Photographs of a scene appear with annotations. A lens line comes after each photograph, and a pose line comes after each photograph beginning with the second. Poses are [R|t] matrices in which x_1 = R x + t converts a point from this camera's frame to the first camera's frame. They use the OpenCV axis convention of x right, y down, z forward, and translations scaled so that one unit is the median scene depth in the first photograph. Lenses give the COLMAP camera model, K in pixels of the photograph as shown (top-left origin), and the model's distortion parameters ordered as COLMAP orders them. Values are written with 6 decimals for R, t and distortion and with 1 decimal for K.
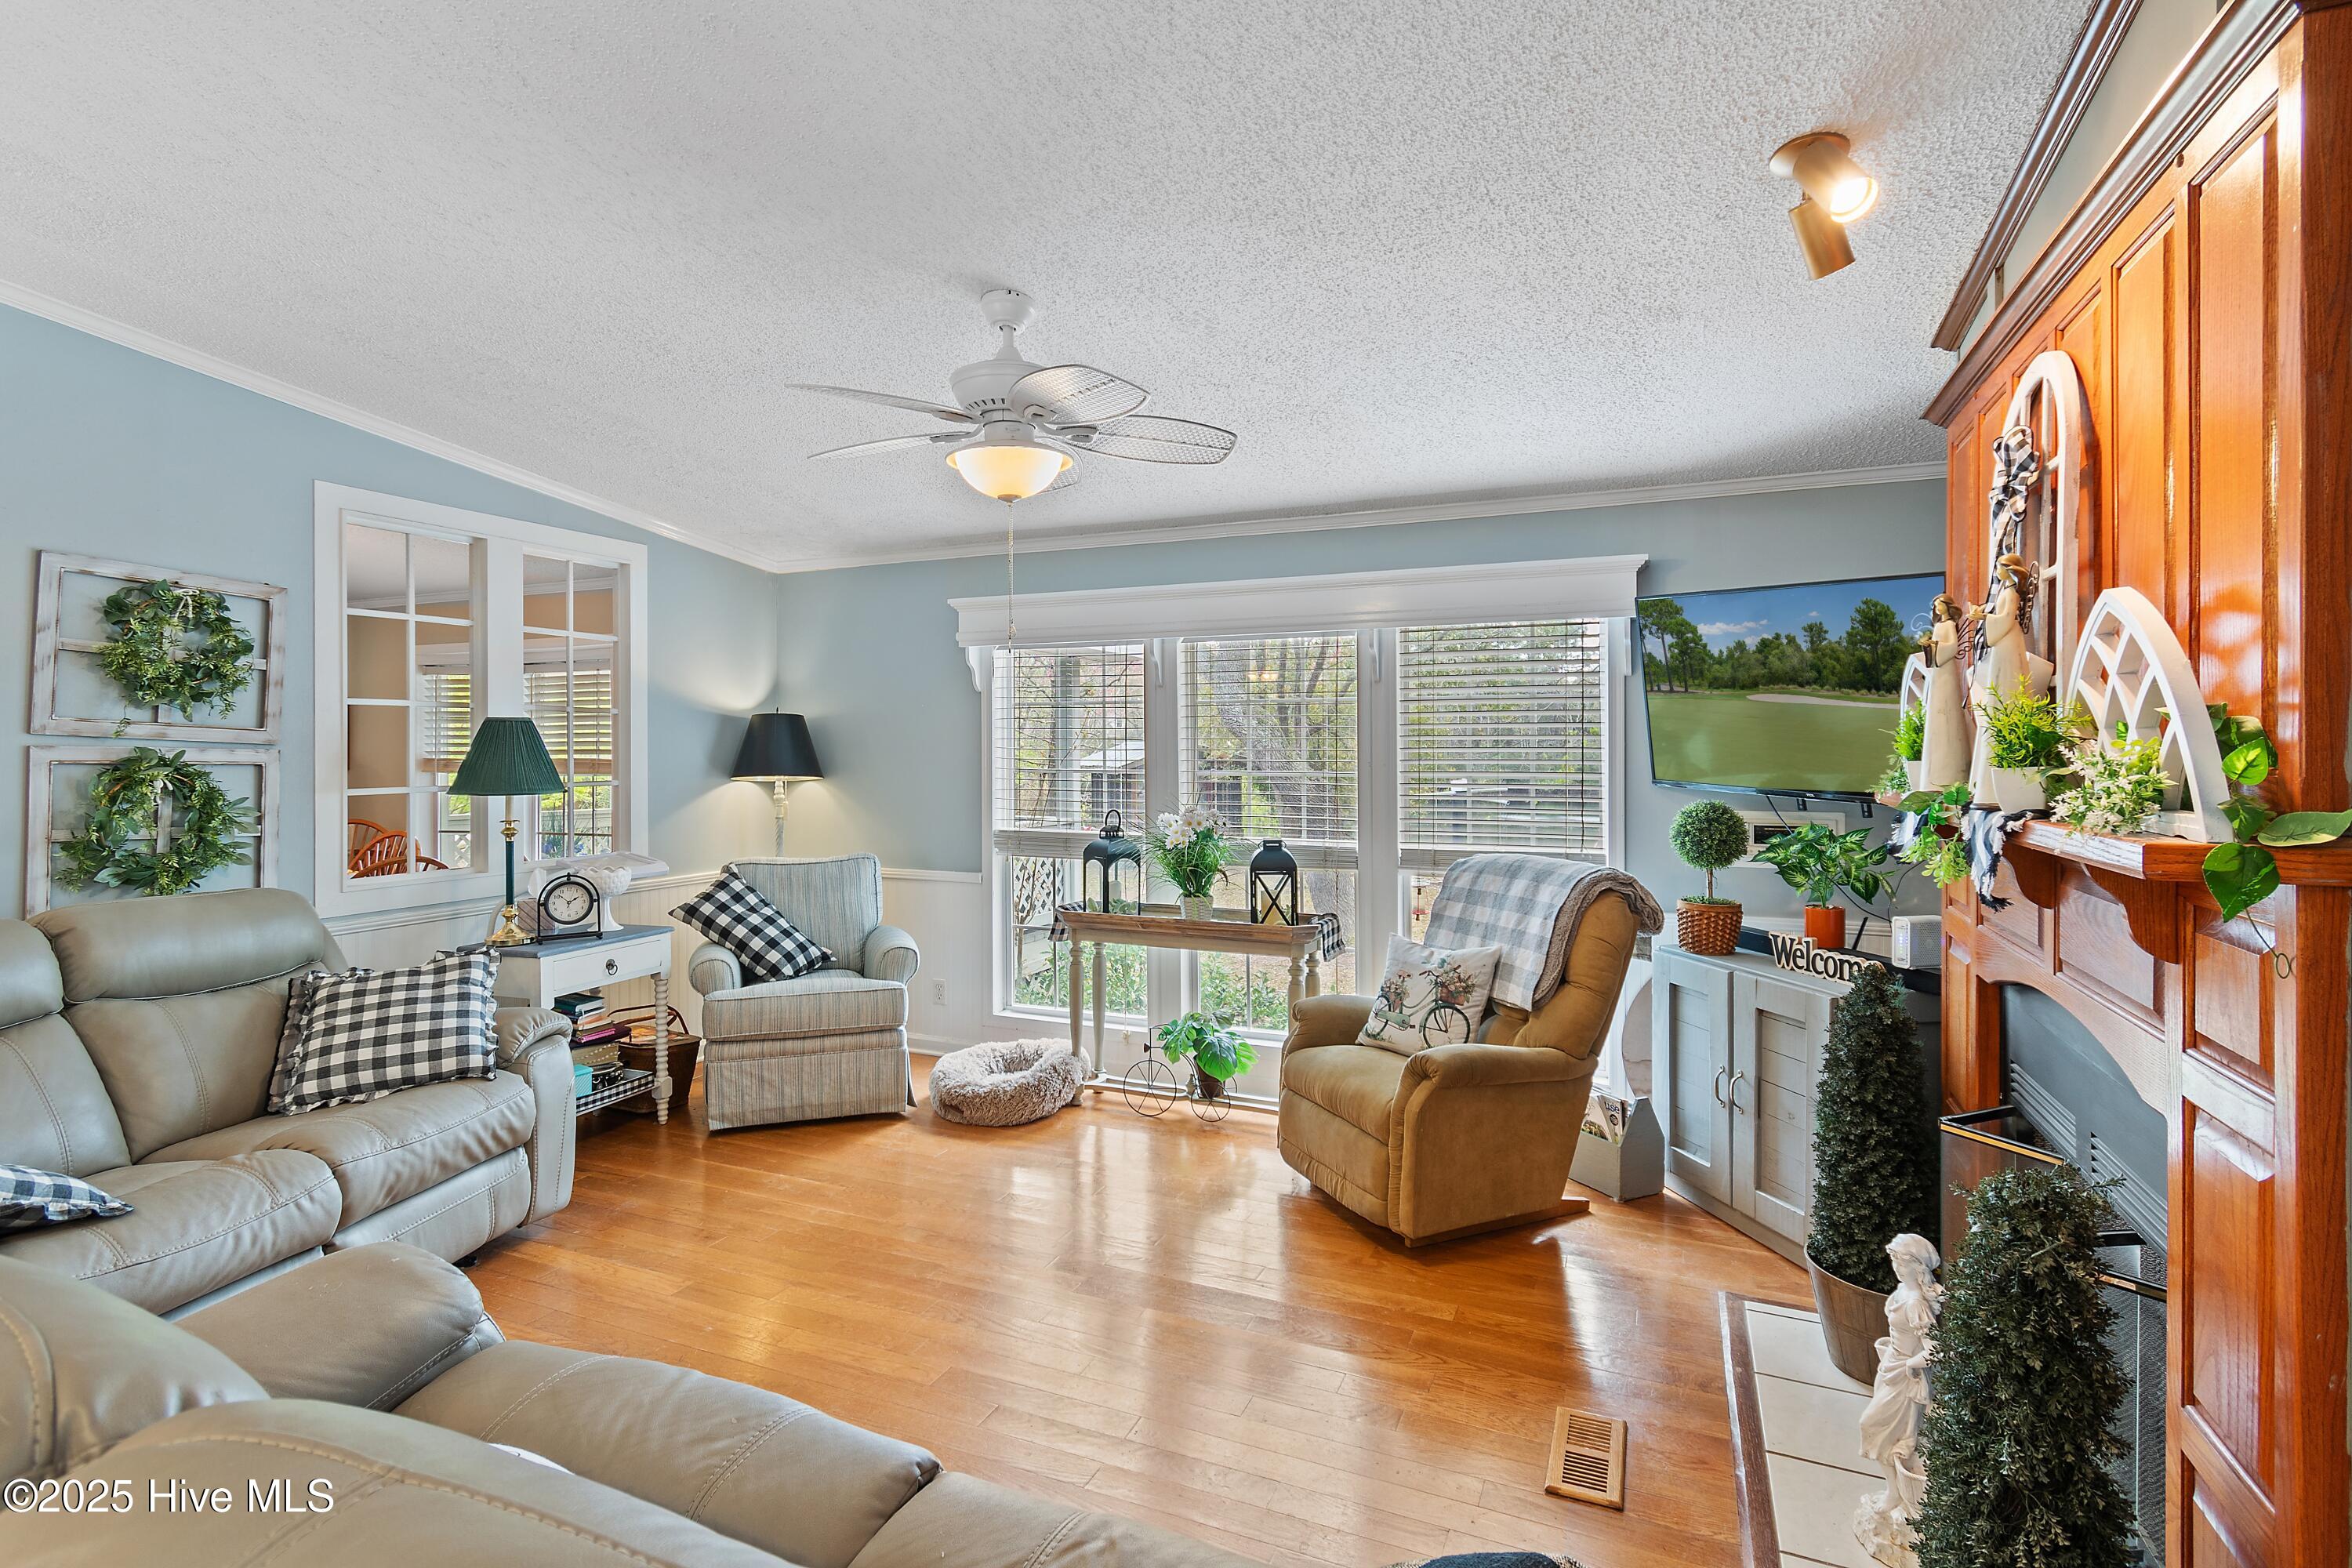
lens RADIAL K [[1110.4, 0, 1177.4], [0, 1110.4, 757.6], [0, 0, 1]] dist [-0.002633, -0.000096]
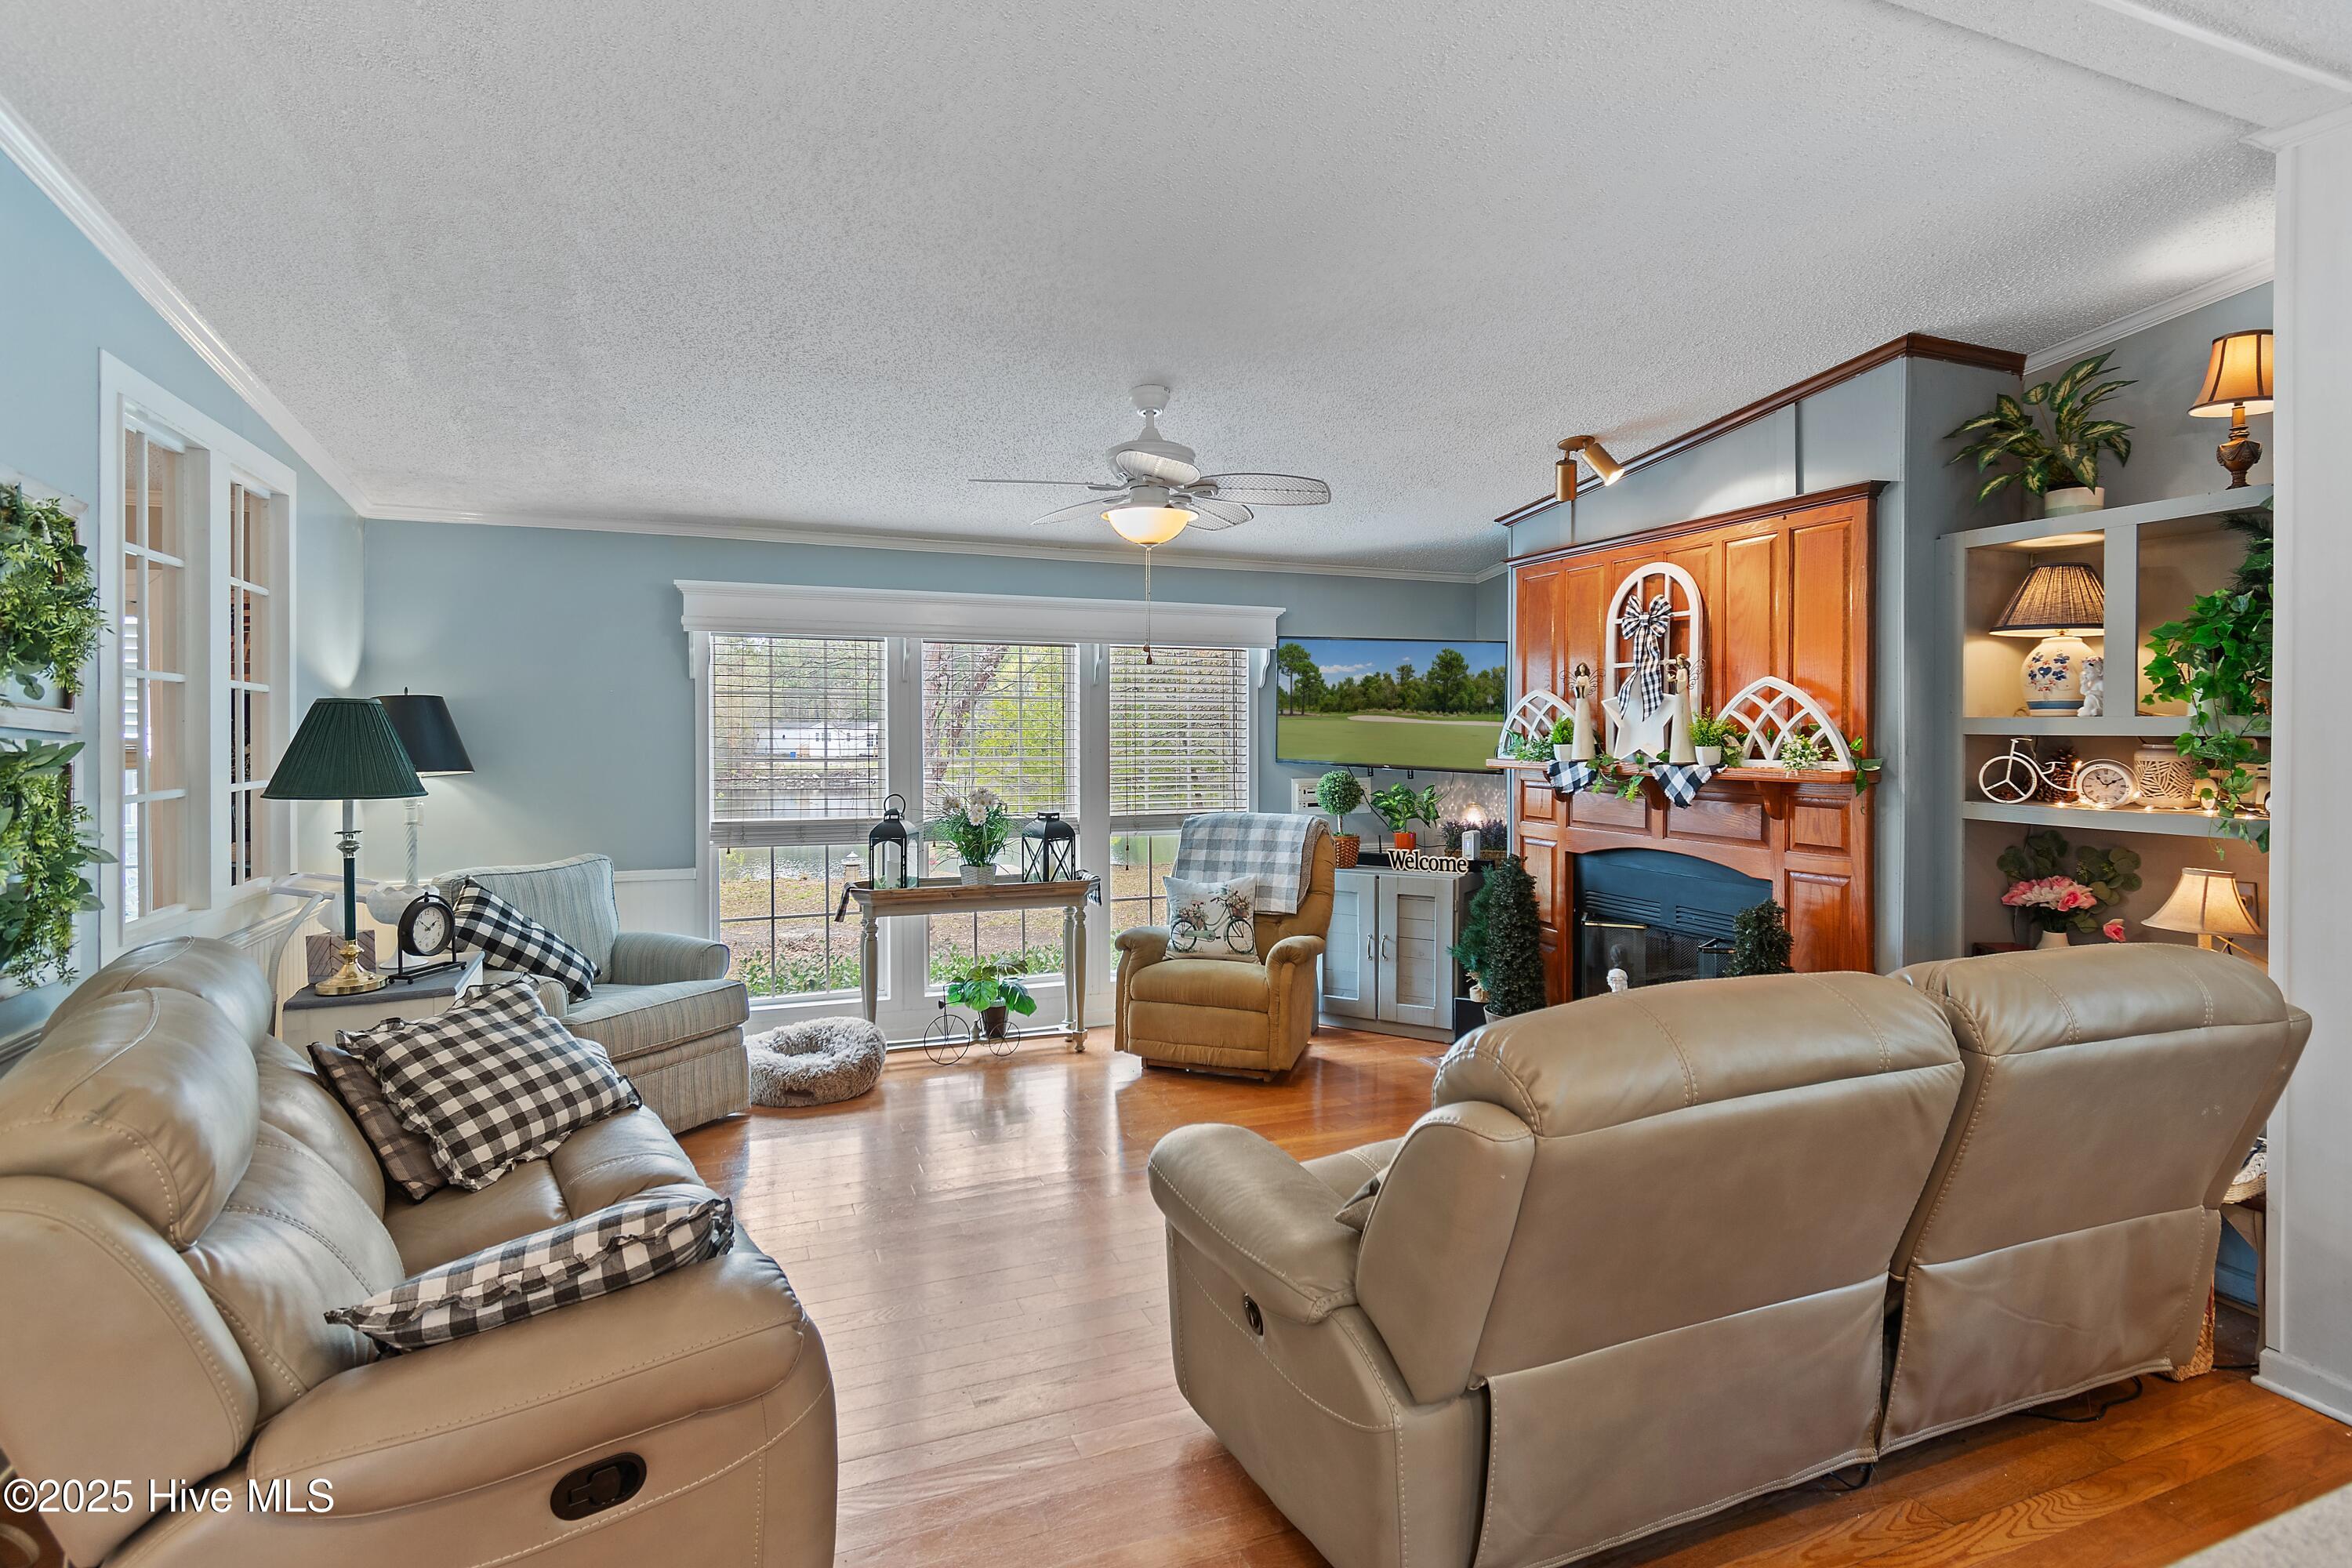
lens RADIAL K [[1115.3, 0, 1172.4], [0, 1115.3, 737.3], [0, 0, 1]] dist [0.001586, 0.000089]
pose [[0.709398, 0.000630, 0.704808, -0.687446], [0.003797, 0.999982, -0.004715, -0.003021], [-0.704798, 0.006021, 0.709383, 0.035927]]
